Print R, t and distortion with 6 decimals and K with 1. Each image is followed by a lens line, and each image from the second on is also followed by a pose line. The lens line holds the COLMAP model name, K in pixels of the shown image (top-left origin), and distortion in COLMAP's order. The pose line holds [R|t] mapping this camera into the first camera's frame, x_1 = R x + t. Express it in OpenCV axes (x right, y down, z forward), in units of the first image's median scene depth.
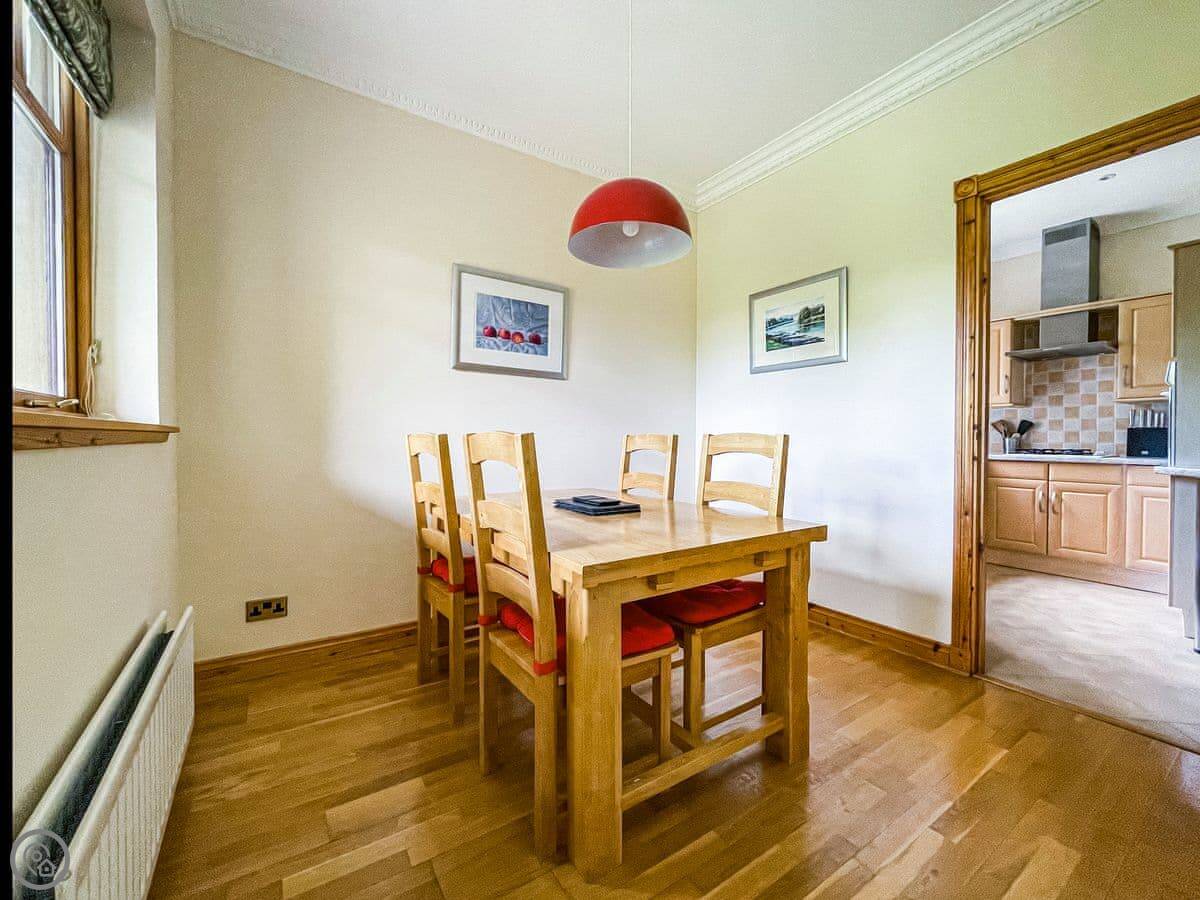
lens RADIAL K [[489.3, 0, 594.7], [0, 489.3, 445.4], [0, 0, 1]] dist [-0.000682, -0.001114]
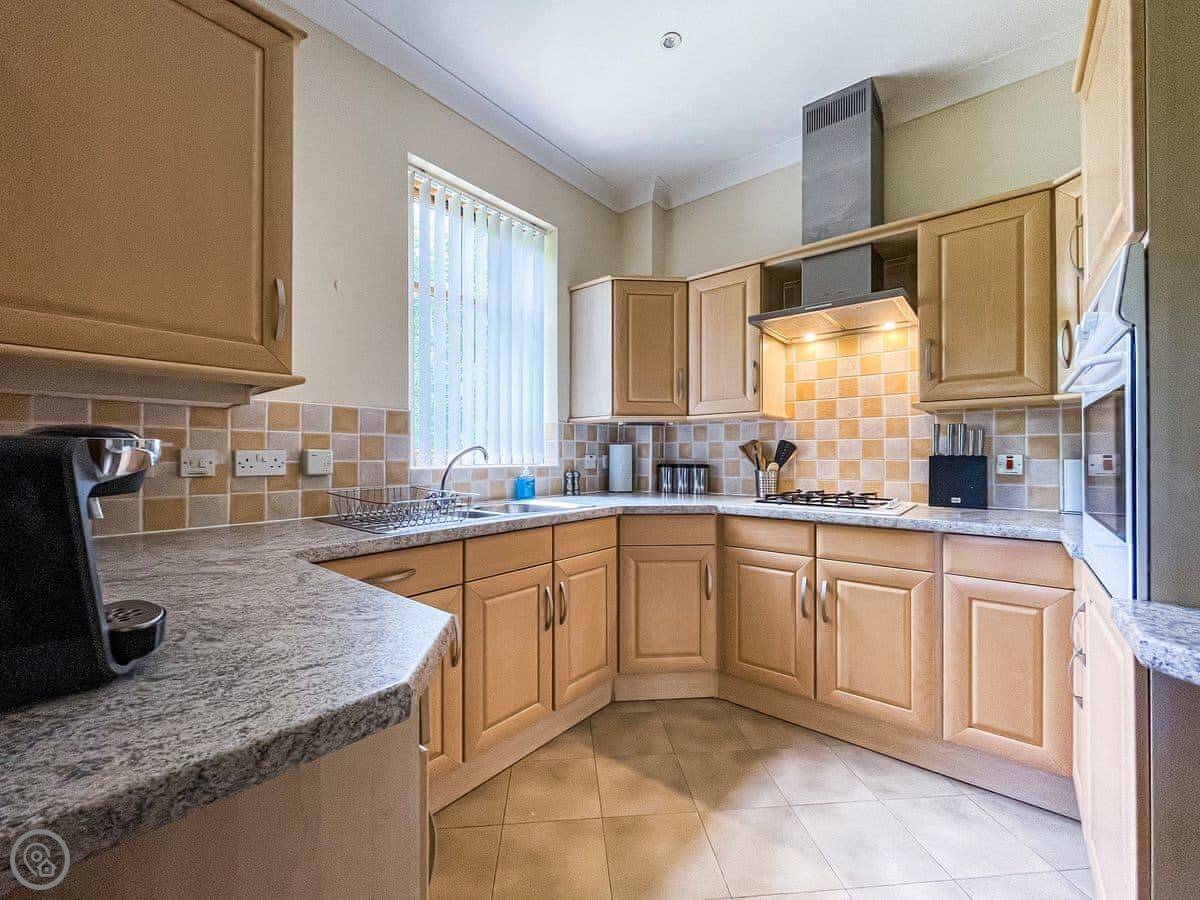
lens RADIAL K [[462.9, 0, 607.2], [0, 462.9, 452.4], [0, 0, 1]] dist [-0.001889, 0.000004]
pose [[0.957276, -0.000606, 0.289176, 0.572268], [0.006639, 0.999780, -0.019881, -0.031236], [-0.289100, 0.020951, 0.957069, 0.588431]]
